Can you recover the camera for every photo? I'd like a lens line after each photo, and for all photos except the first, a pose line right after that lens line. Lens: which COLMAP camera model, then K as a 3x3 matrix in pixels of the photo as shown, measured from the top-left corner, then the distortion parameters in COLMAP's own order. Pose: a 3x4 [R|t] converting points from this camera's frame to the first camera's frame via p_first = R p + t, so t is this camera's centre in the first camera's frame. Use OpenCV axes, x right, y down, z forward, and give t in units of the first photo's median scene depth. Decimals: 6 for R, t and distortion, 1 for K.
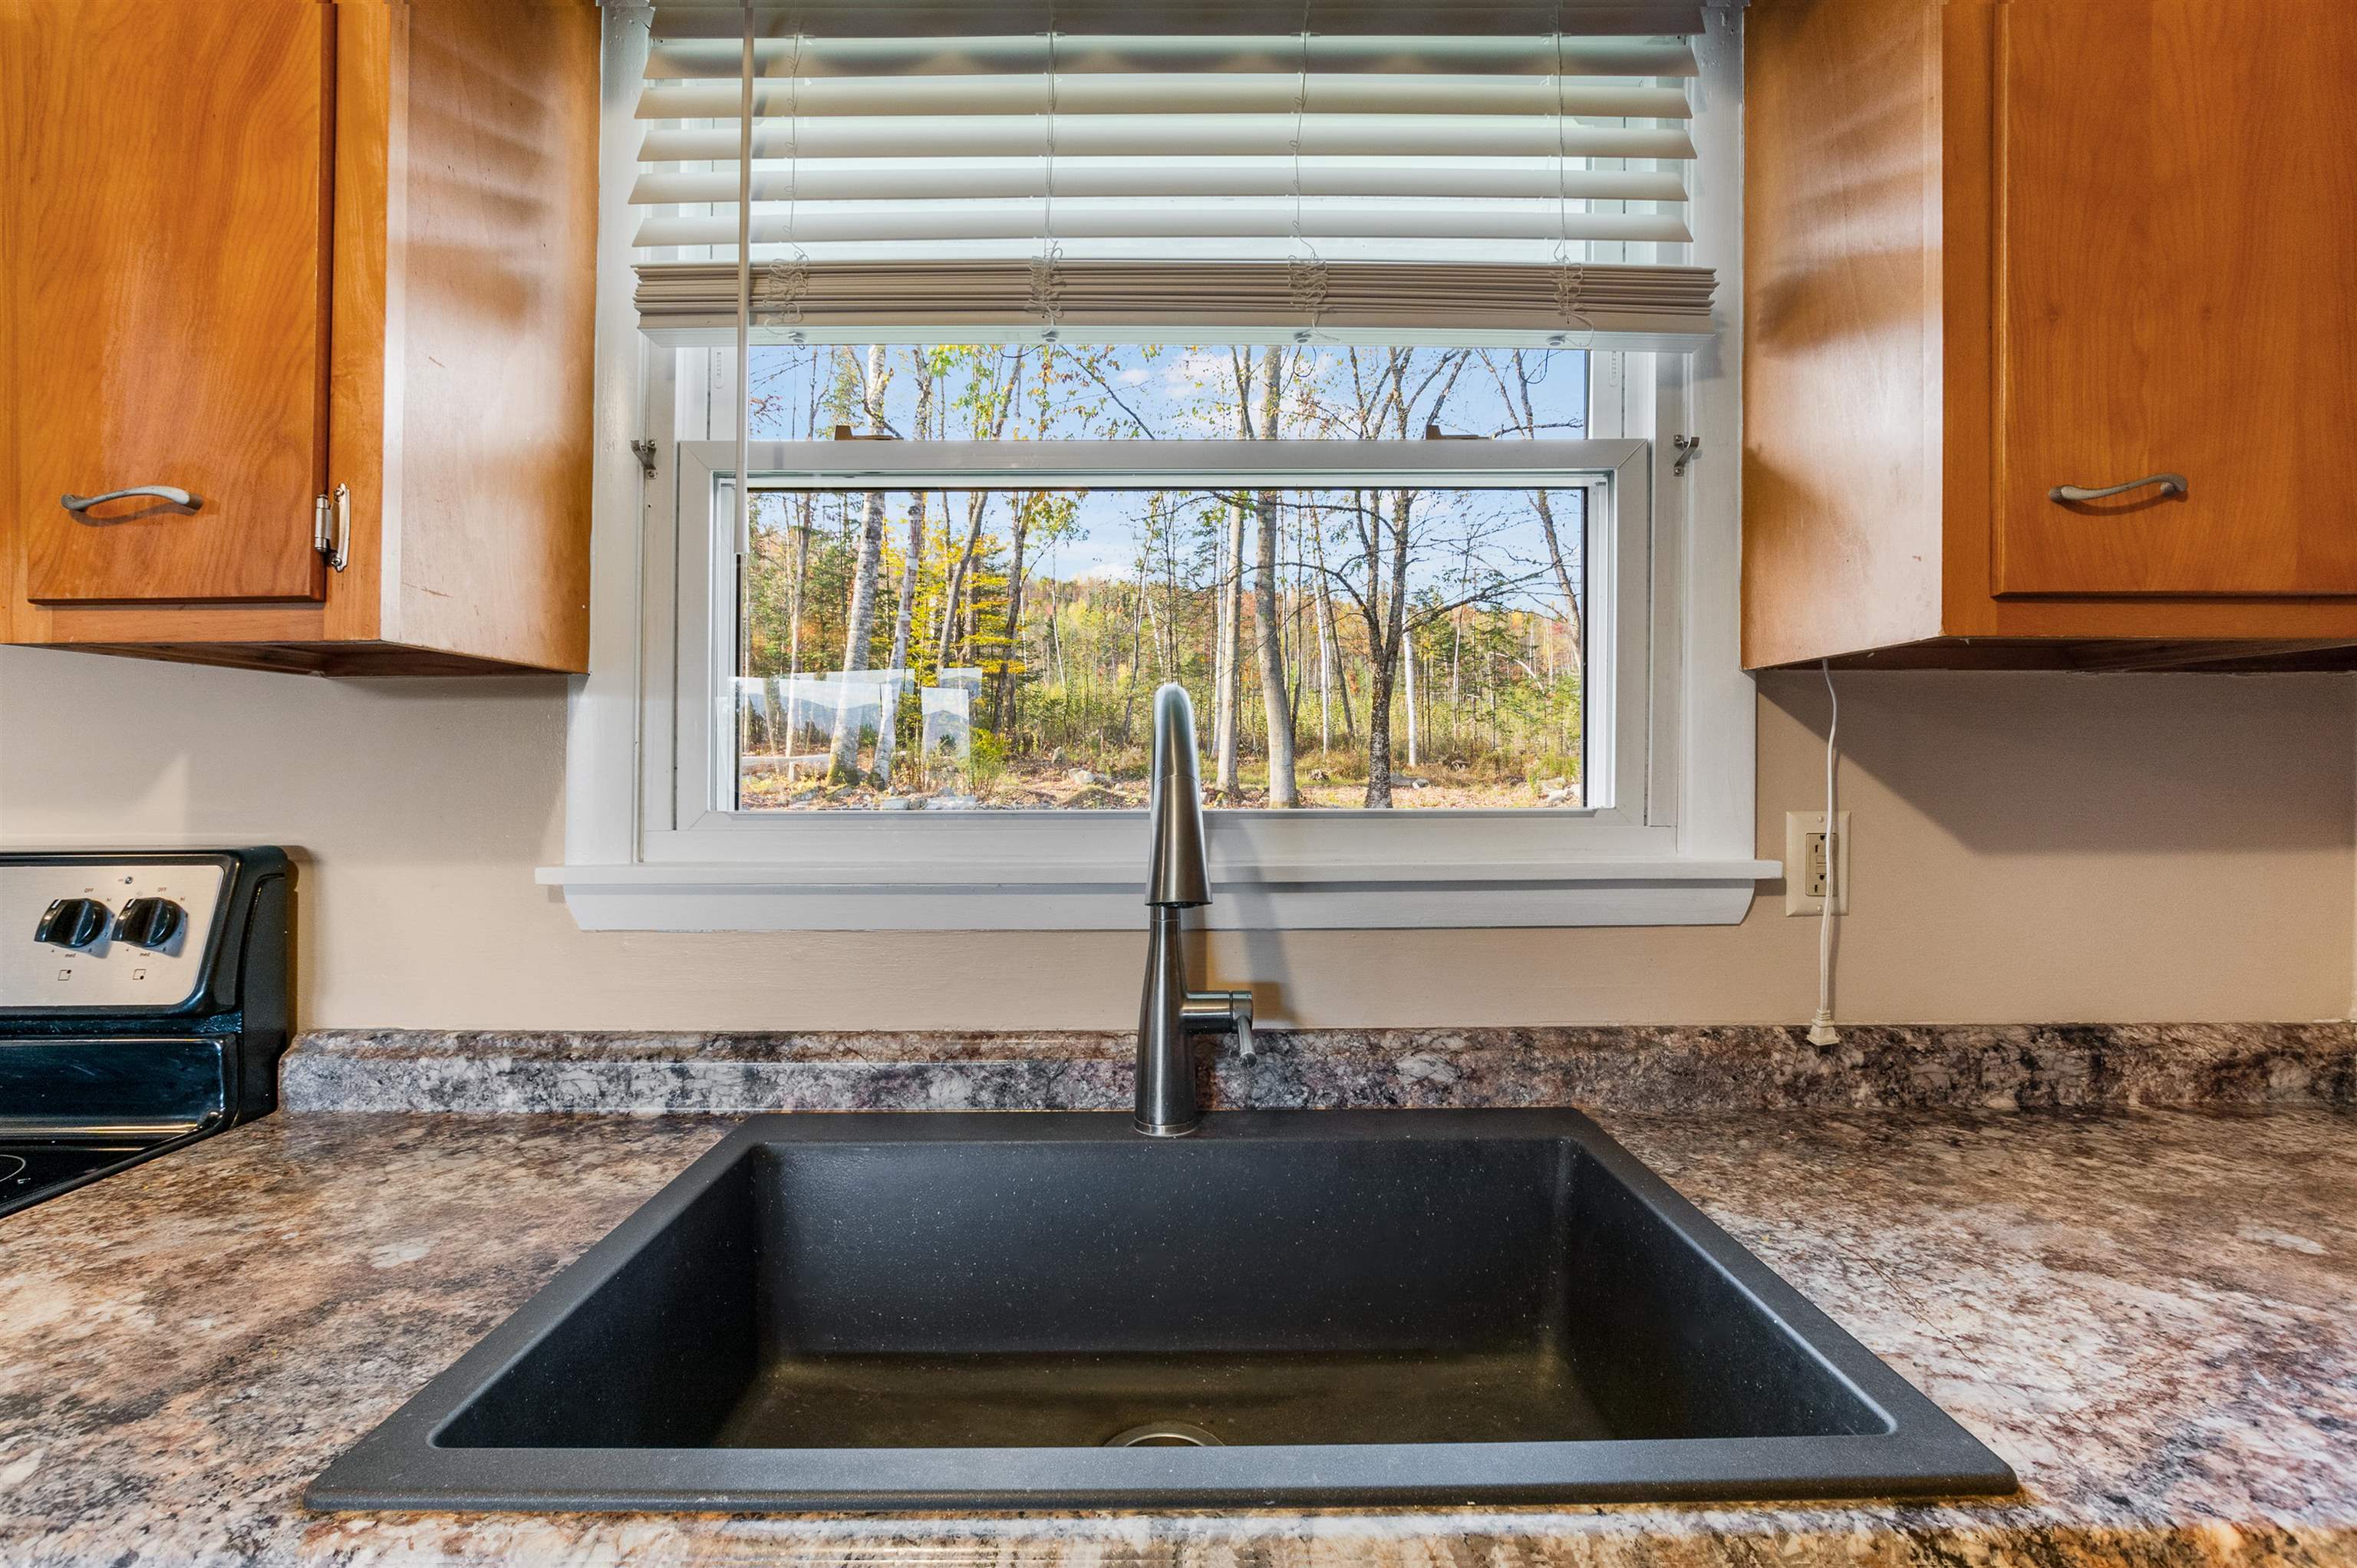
lens RADIAL K [[1057.7, 0, 1176.7], [0, 1057.7, 779.3], [0, 0, 1]] dist [-0.021509, -0.000112]
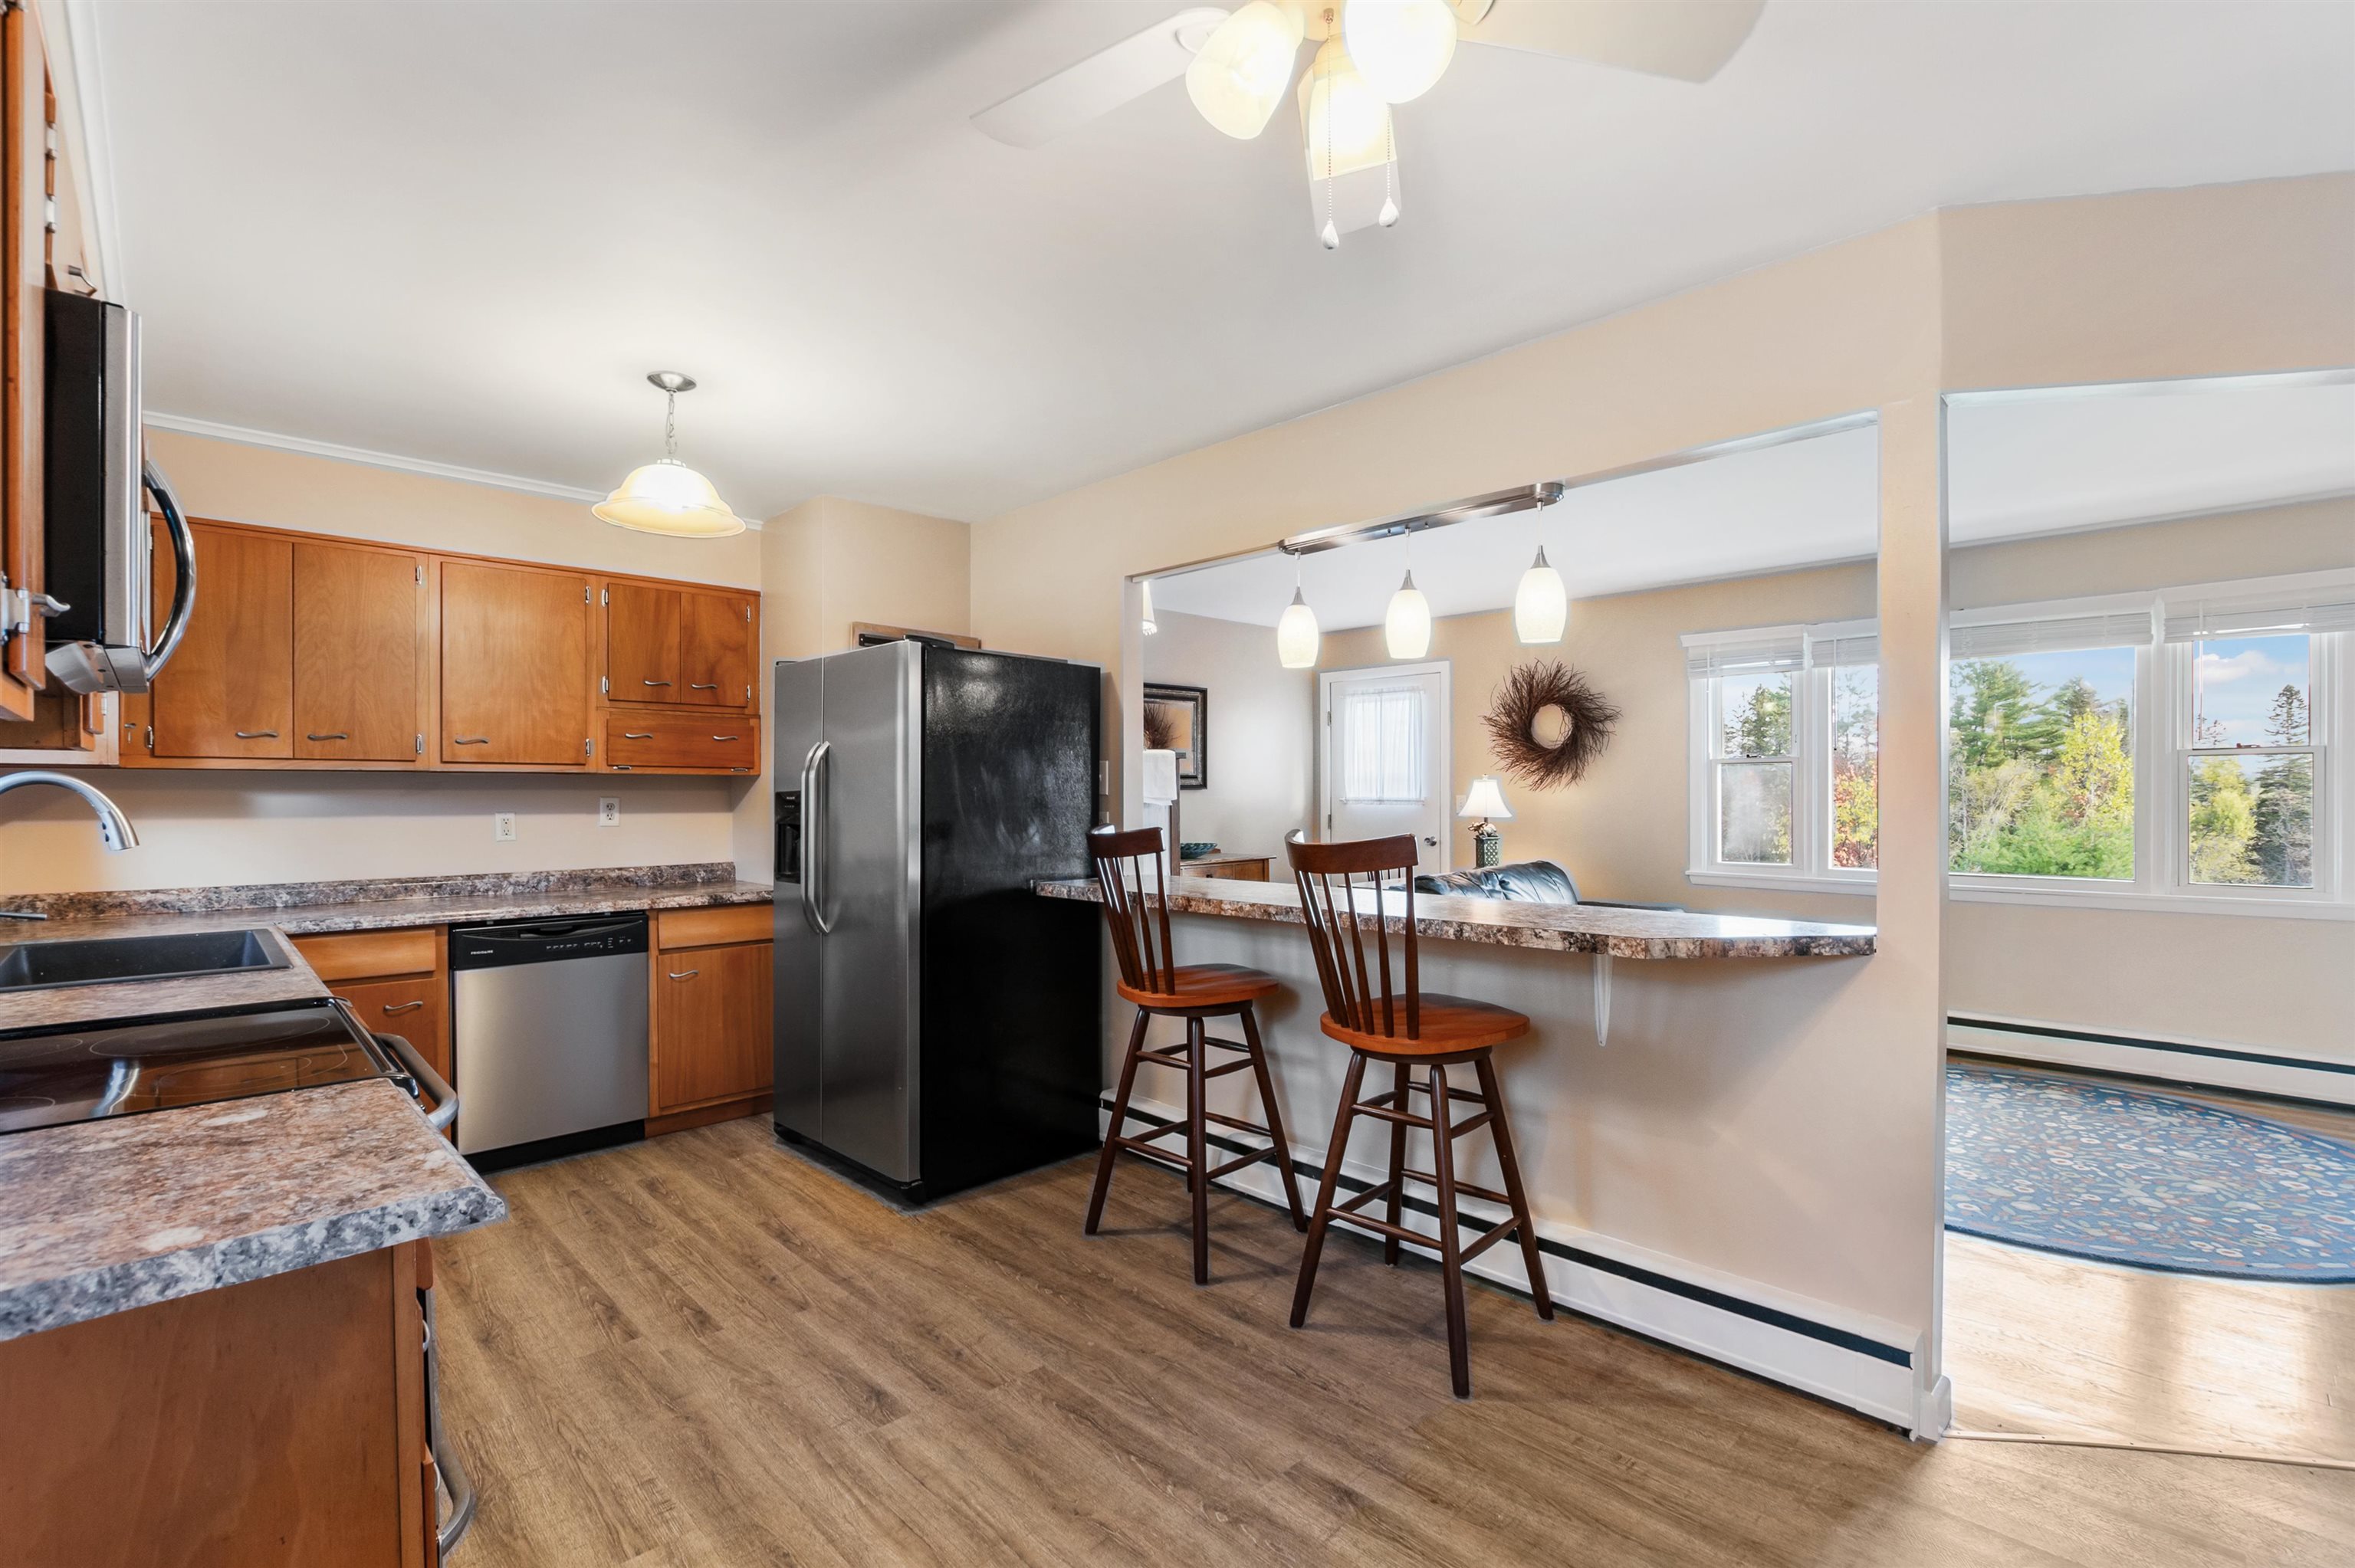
lens RADIAL K [[1046.5, 0, 1179.5], [0, 1046.5, 795.7], [0, 0, 1]] dist [-0.021395, 0.001385]
pose [[-0.690205, 0.001258, 0.723612, -3.120150], [0.004808, 0.999984, 0.002847, -0.024951], [-0.723597, 0.005444, -0.690201, 0.622967]]
